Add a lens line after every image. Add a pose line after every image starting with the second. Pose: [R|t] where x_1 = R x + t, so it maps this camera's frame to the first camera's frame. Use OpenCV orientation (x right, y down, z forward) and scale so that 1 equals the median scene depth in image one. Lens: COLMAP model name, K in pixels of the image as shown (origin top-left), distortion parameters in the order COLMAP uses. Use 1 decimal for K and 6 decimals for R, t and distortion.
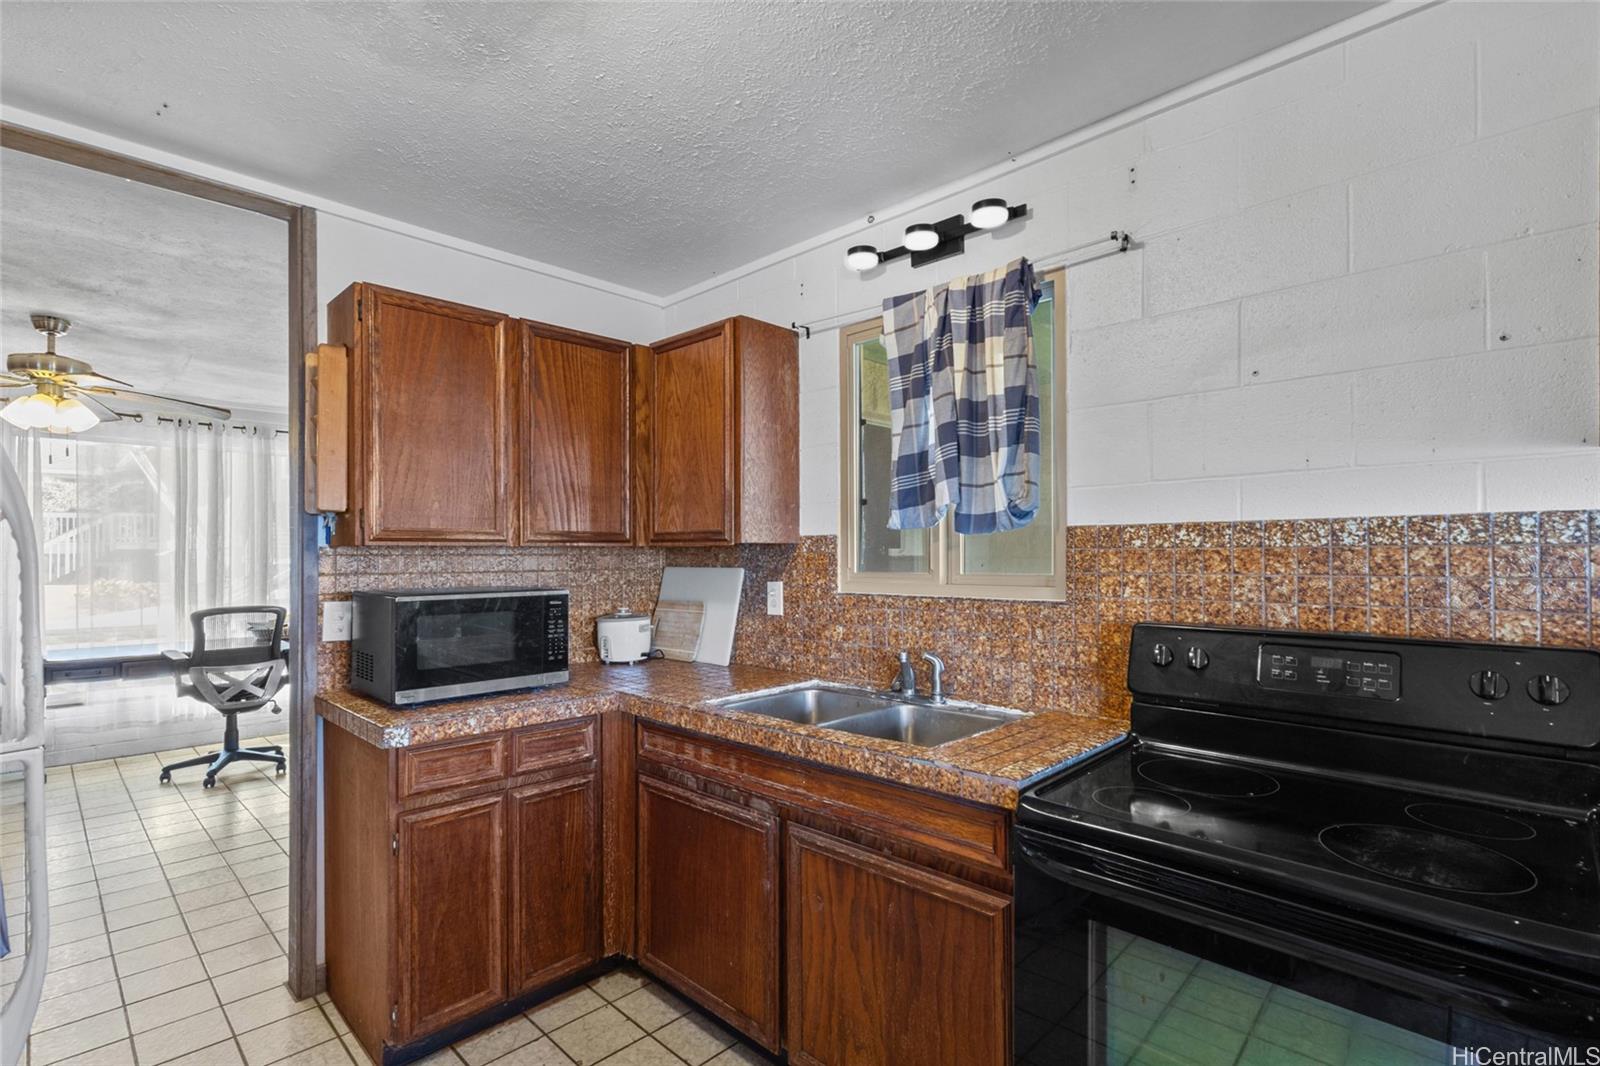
lens RADIAL K [[751.7, 0, 789.9], [0, 751.7, 546.7], [0, 0, 1]] dist [0.008417, 0.000526]
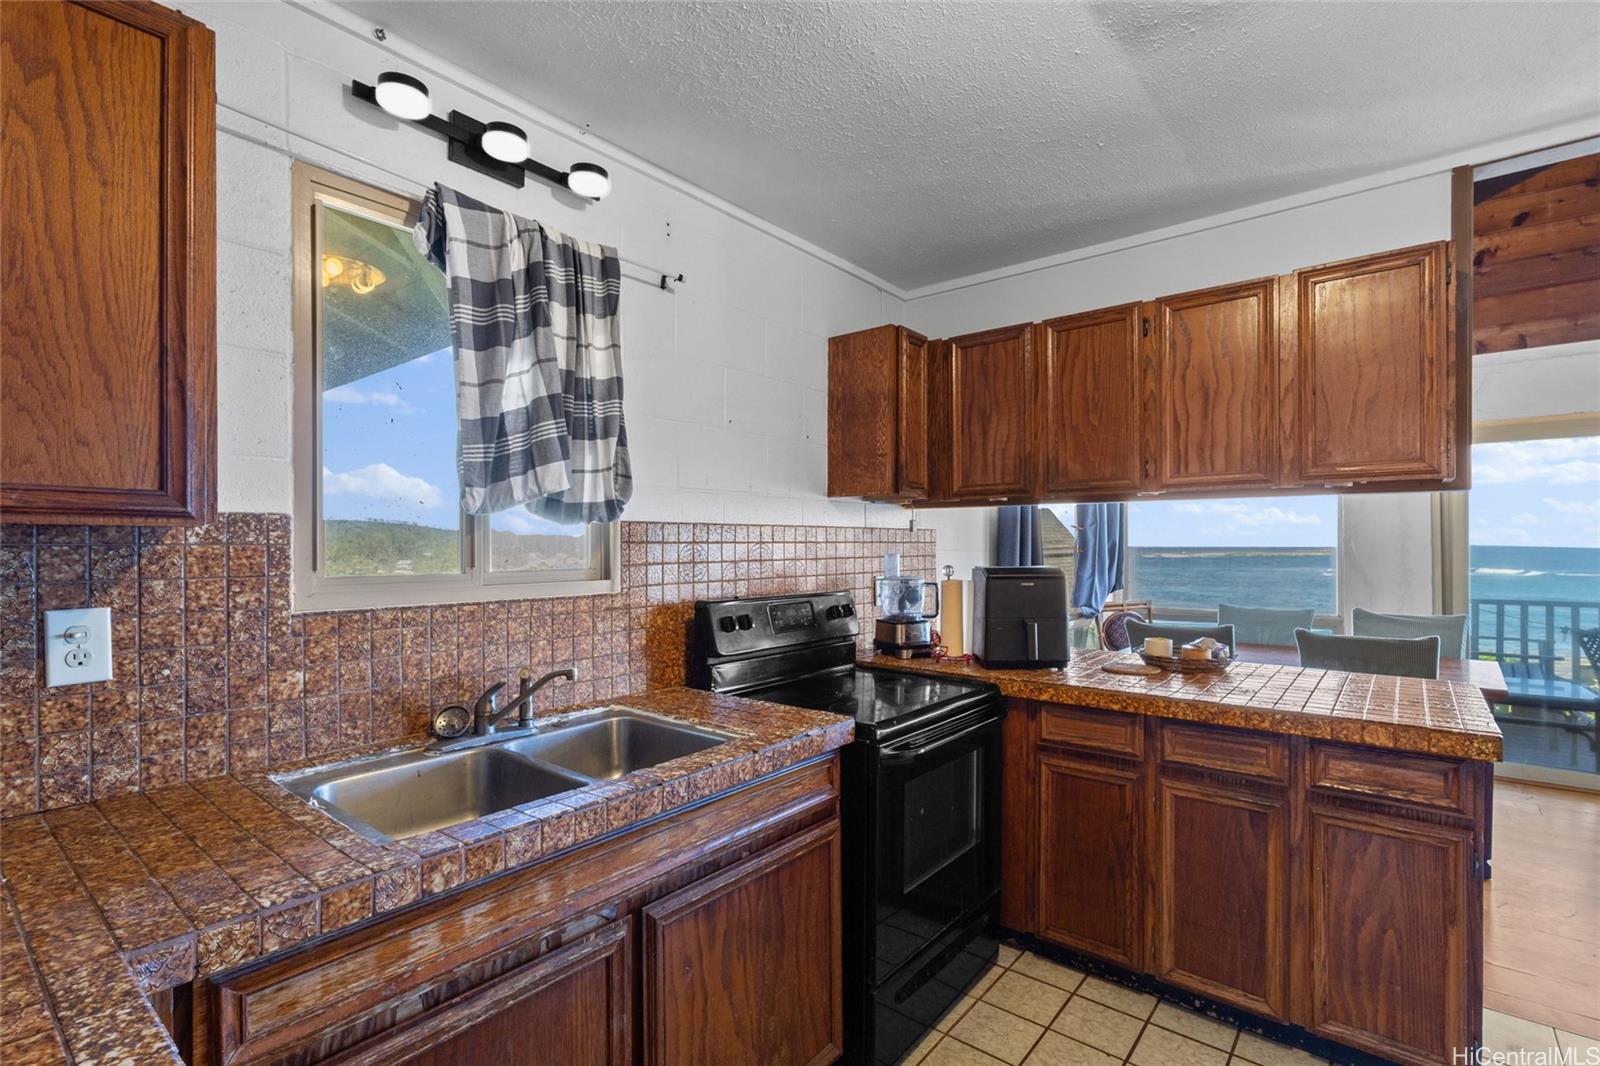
lens RADIAL K [[751.7, 0, 789.2], [0, 751.7, 540.0], [0, 0, 1]] dist [0.008417, 0.000526]
pose [[-0.083636, 0.010655, 0.996439, -0.634600], [-0.008267, 0.999901, -0.011386, 0.008737], [-0.996462, -0.009190, -0.083540, 0.774739]]
